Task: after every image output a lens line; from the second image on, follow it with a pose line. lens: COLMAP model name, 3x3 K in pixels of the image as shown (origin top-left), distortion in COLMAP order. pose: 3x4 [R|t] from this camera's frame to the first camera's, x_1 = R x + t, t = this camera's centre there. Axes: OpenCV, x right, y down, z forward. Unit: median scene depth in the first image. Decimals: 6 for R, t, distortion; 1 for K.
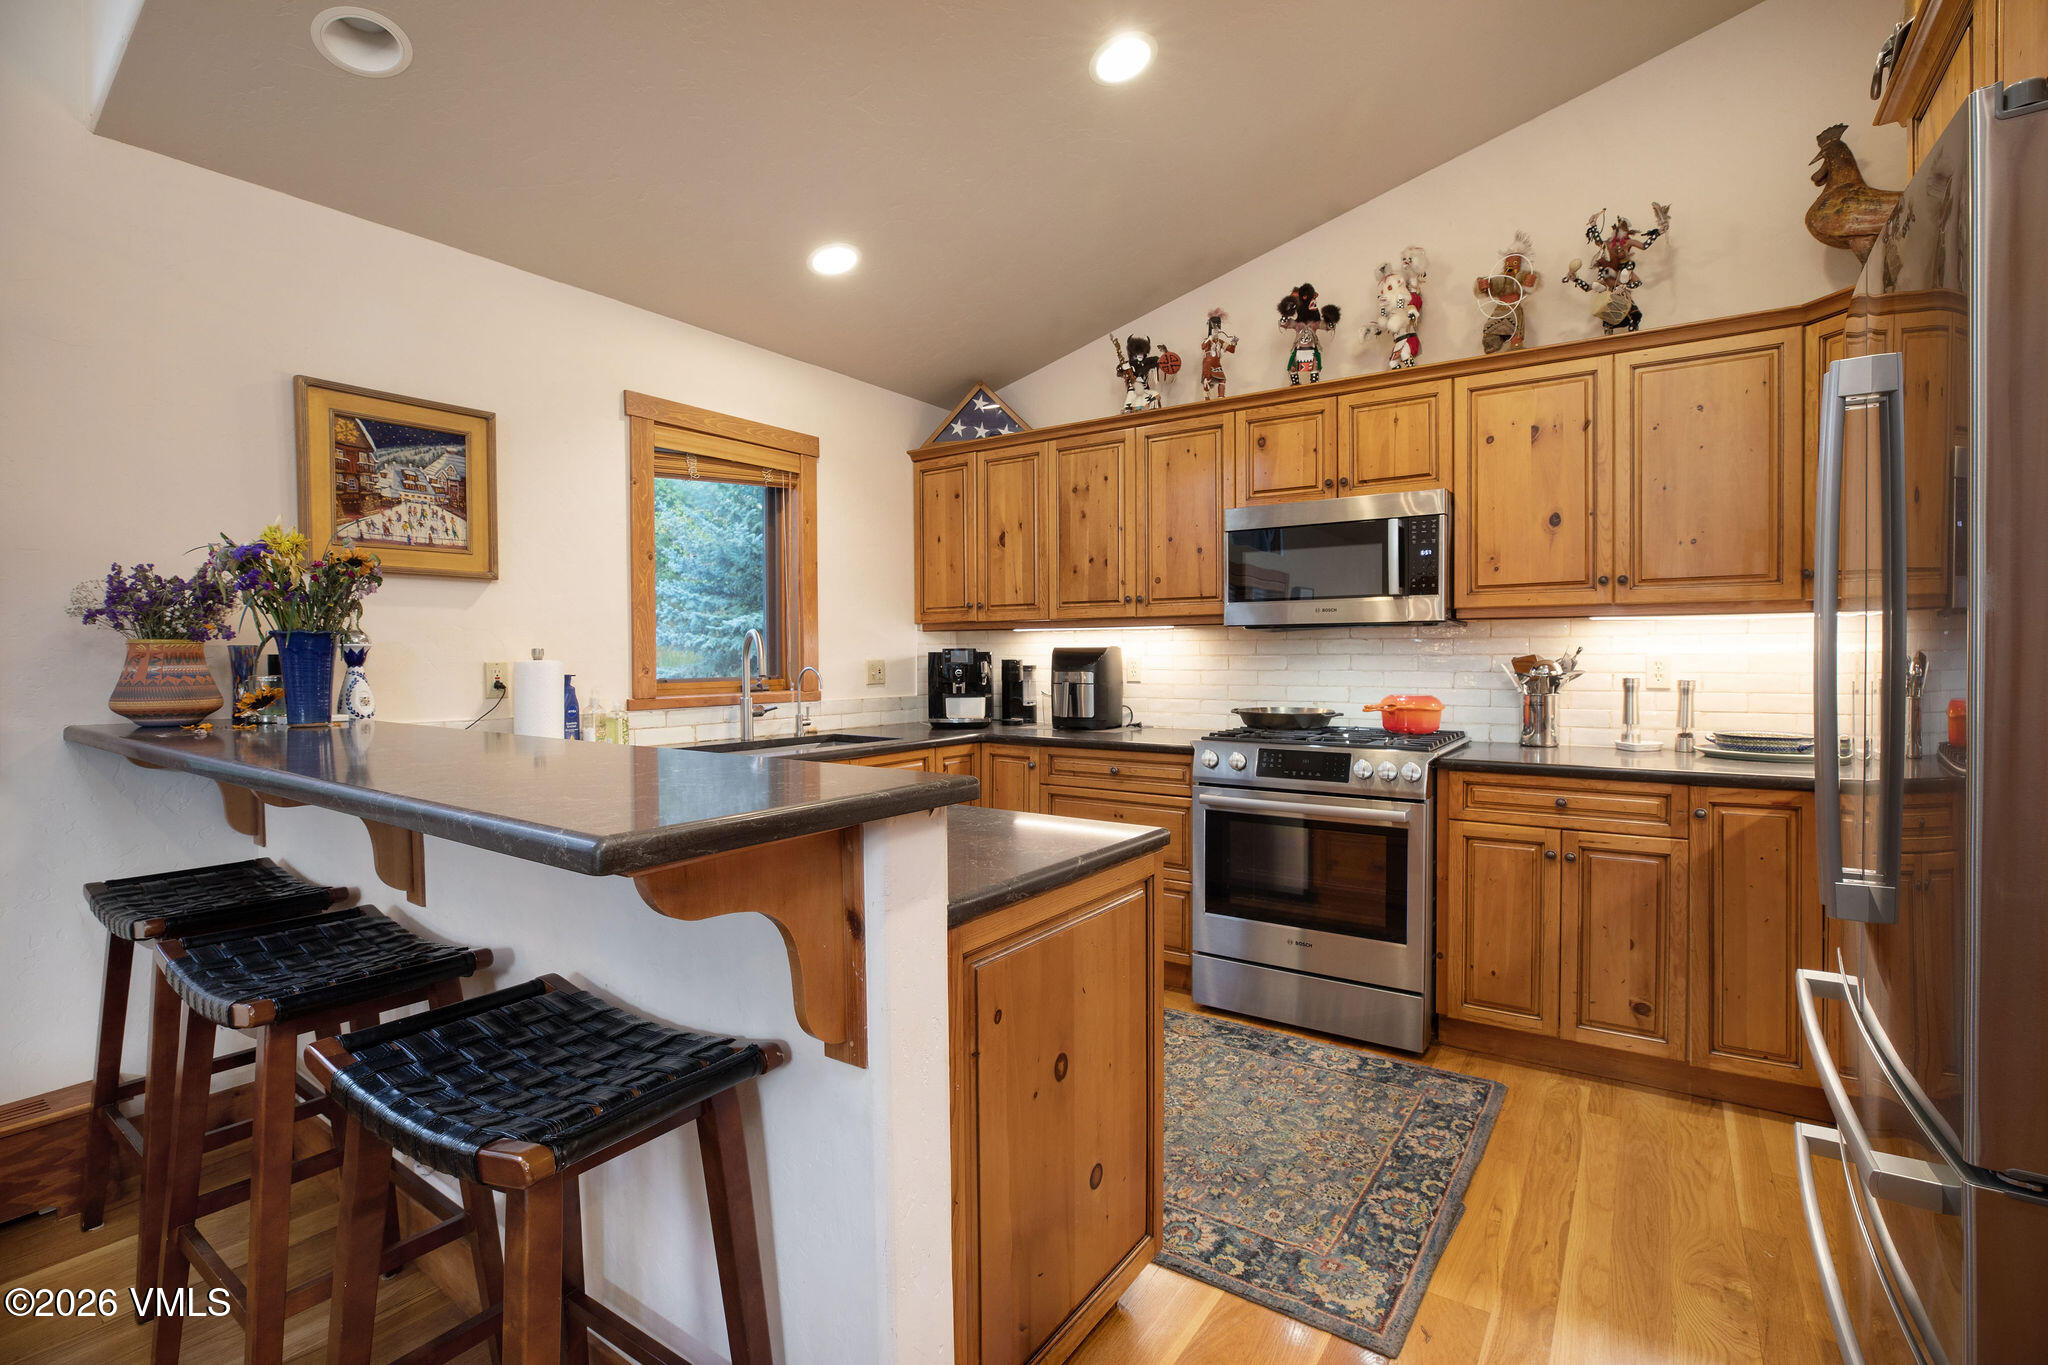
lens RADIAL K [[933.8, 0, 1024.0], [0, 933.8, 682.5], [0, 0, 1]] dist [-0.000540, -0.000138]
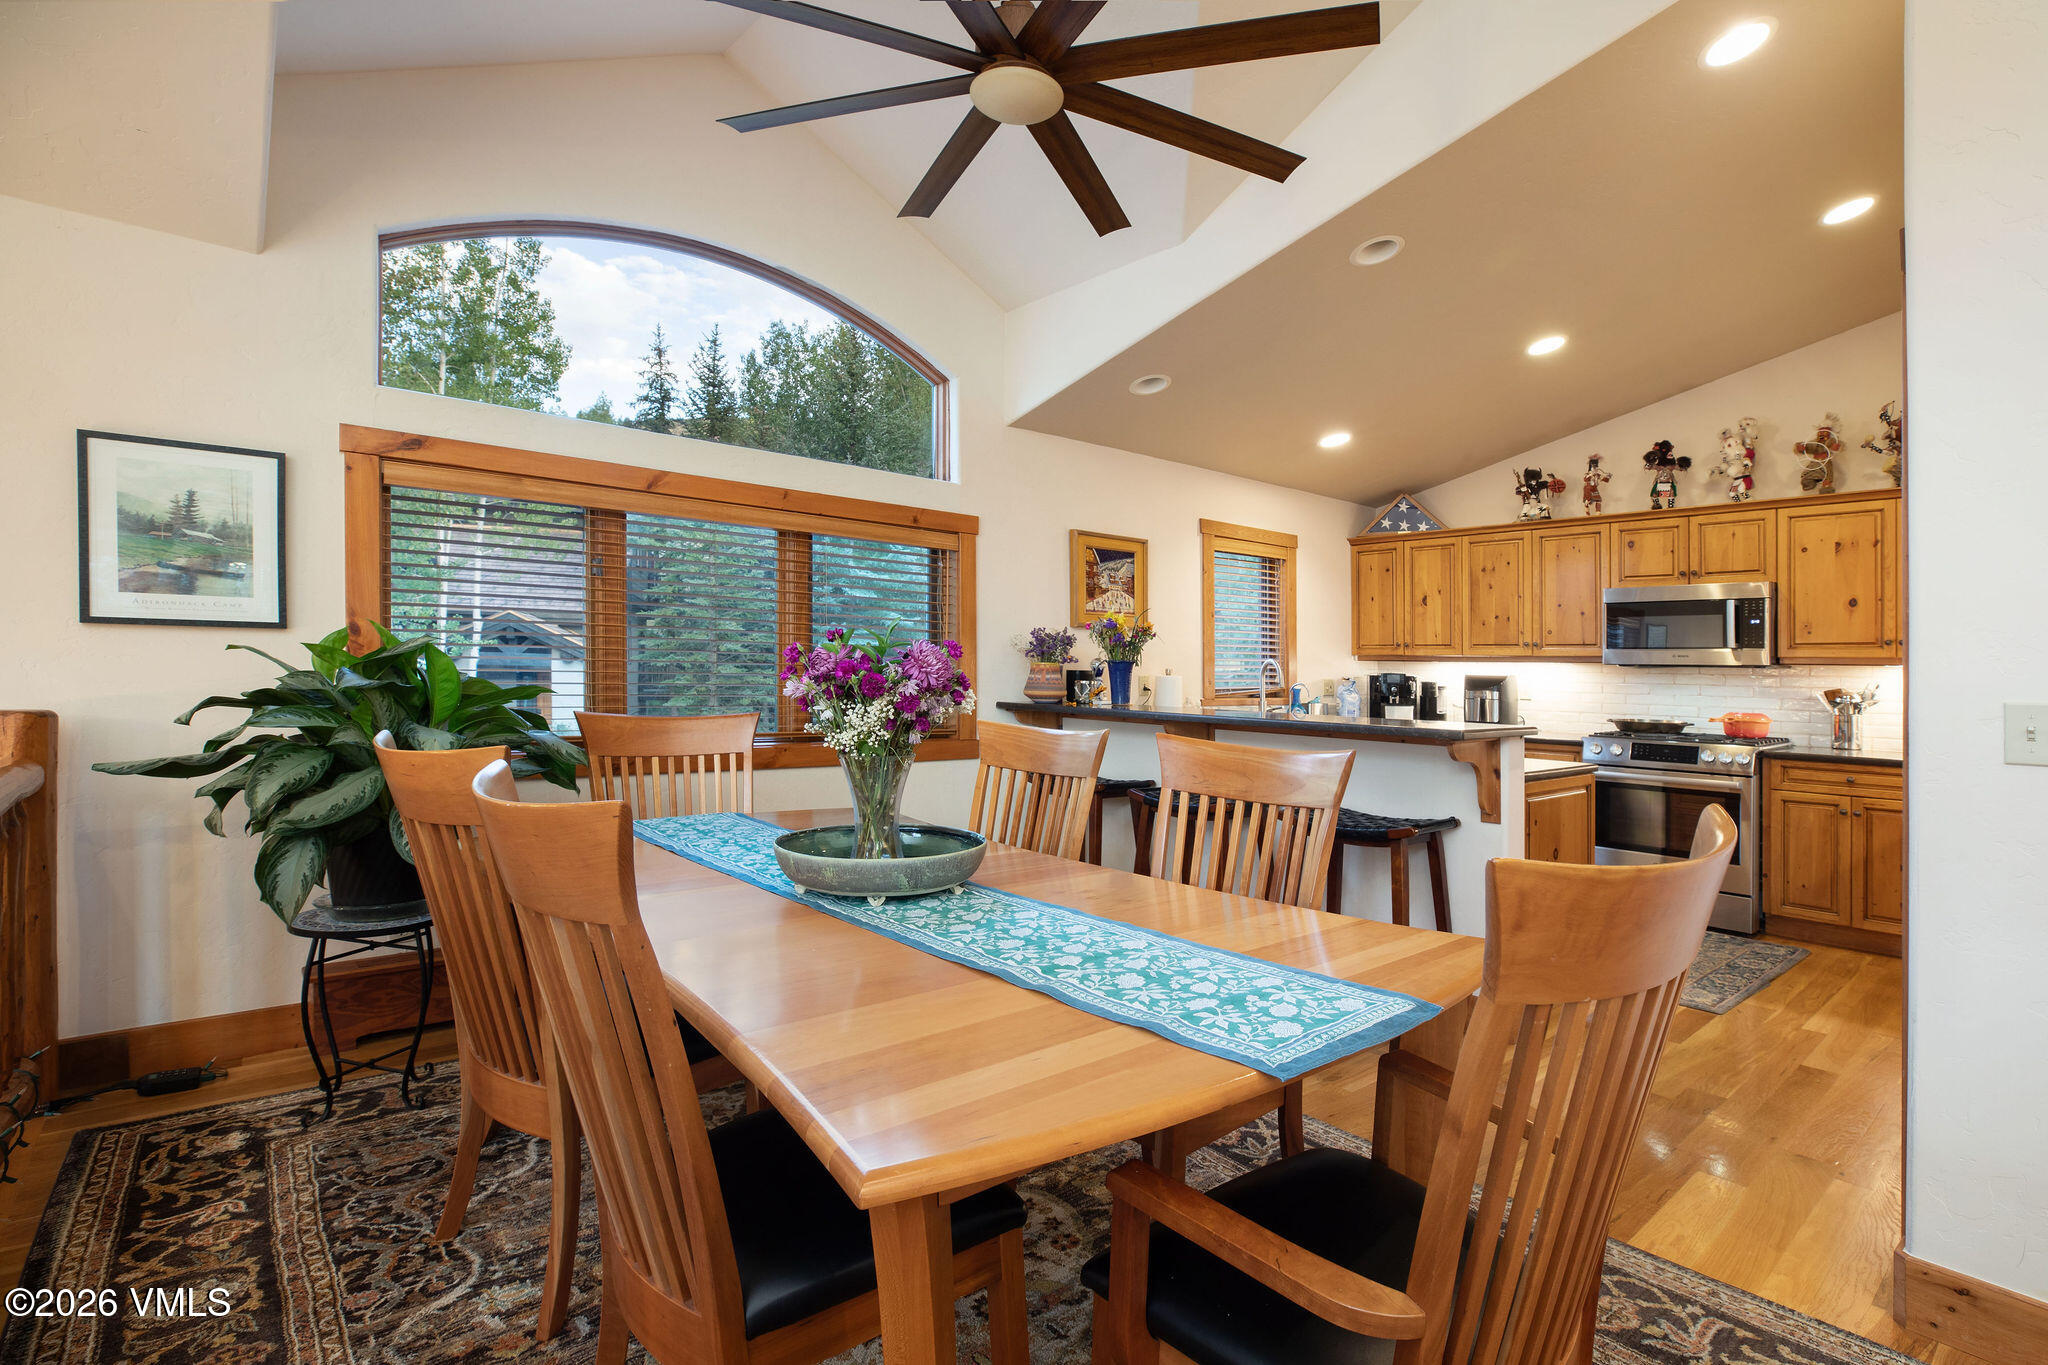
lens RADIAL K [[917.8, 0, 1019.2], [0, 917.8, 651.5], [0, 0, 1]] dist [0.002602, 0.000450]
pose [[0.953308, 0.017392, -0.301498, -0.246596], [-0.032376, 0.998472, -0.044774, 0.017856], [0.300259, 0.052445, 0.952415, -0.734087]]
